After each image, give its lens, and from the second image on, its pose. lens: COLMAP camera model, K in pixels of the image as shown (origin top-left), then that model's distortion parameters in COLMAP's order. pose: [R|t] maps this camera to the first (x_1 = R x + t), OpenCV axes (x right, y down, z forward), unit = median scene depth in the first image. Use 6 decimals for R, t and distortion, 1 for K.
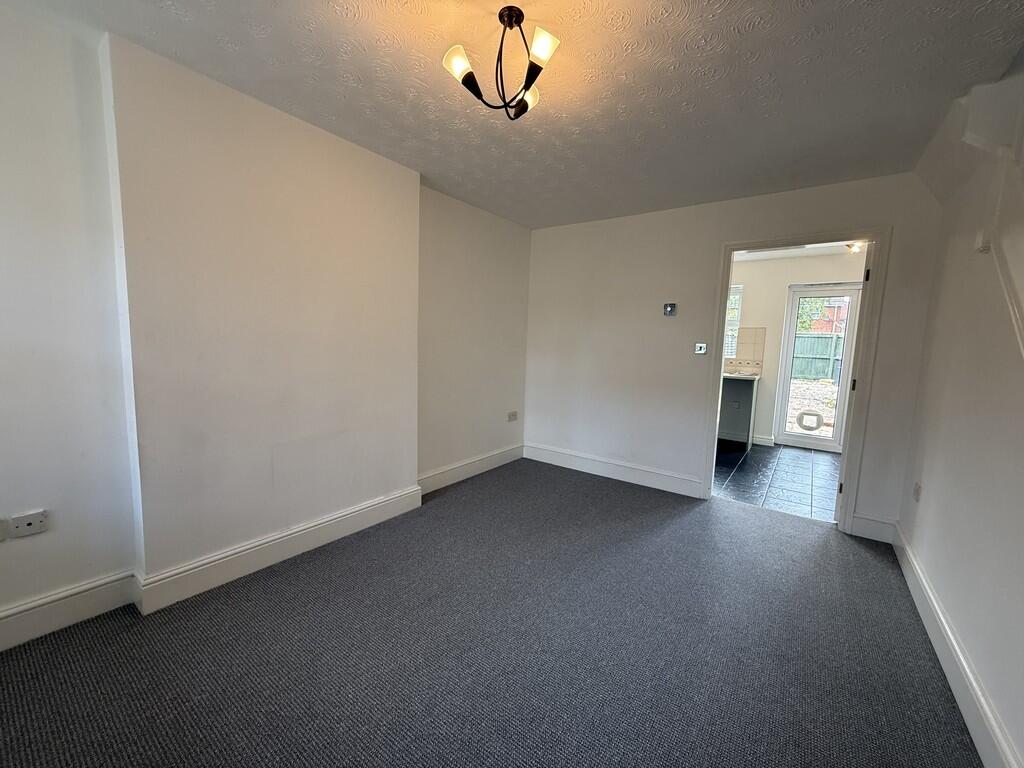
lens RADIAL K [[409.3, 0, 509.4], [0, 409.3, 386.2], [0, 0, 1]] dist [0.000982, 0.000074]
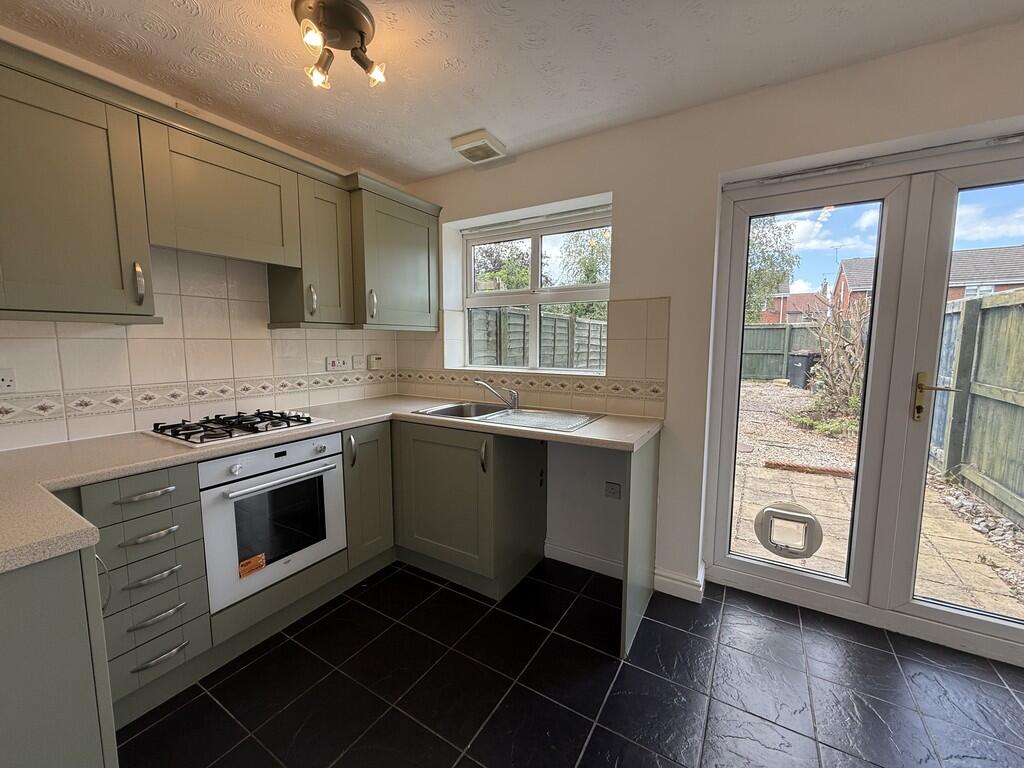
lens RADIAL K [[409.3, 0, 511.1], [0, 409.3, 383.9], [0, 0, 1]] dist [0.000982, 0.000074]
pose [[0.995228, -0.035758, 0.090786, 0.168303], [0.036306, 0.999331, -0.004396, -0.024882], [-0.090568, 0.007672, 0.995861, 0.242313]]
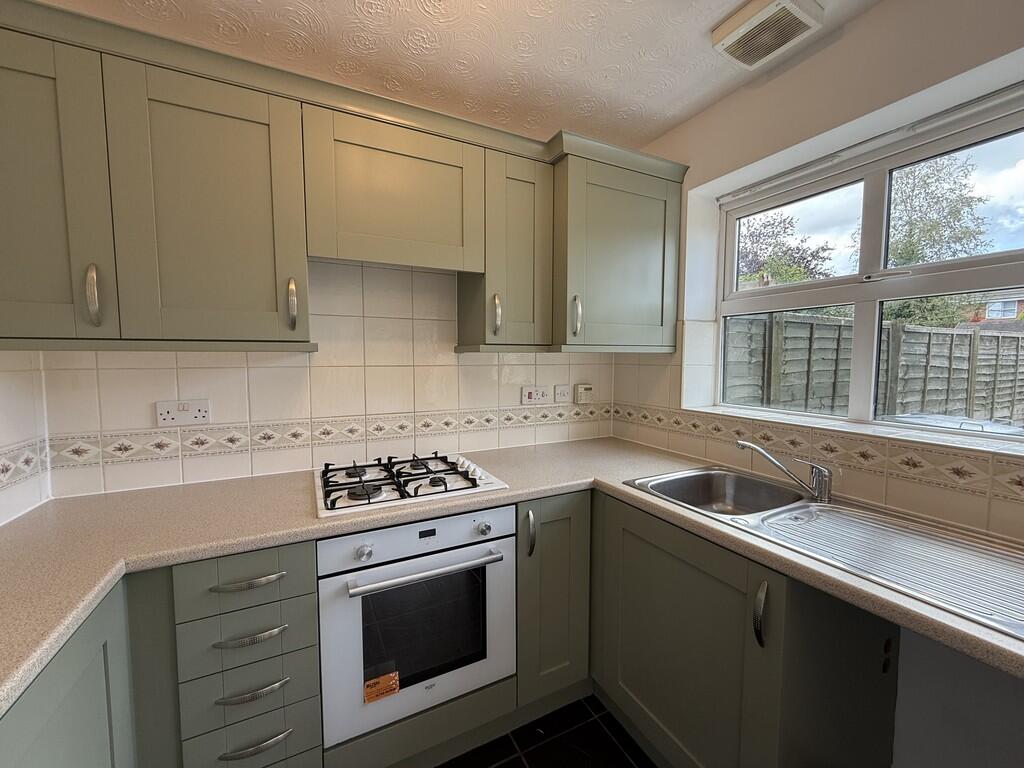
lens RADIAL K [[409.3, 0, 508.9], [0, 409.3, 384.1], [0, 0, 1]] dist [0.000982, 0.000074]
pose [[0.893102, 0.002405, -0.449848, 0.166708], [-0.025297, 0.998672, -0.044884, -0.028597], [0.449143, 0.051466, 0.891976, 0.263806]]
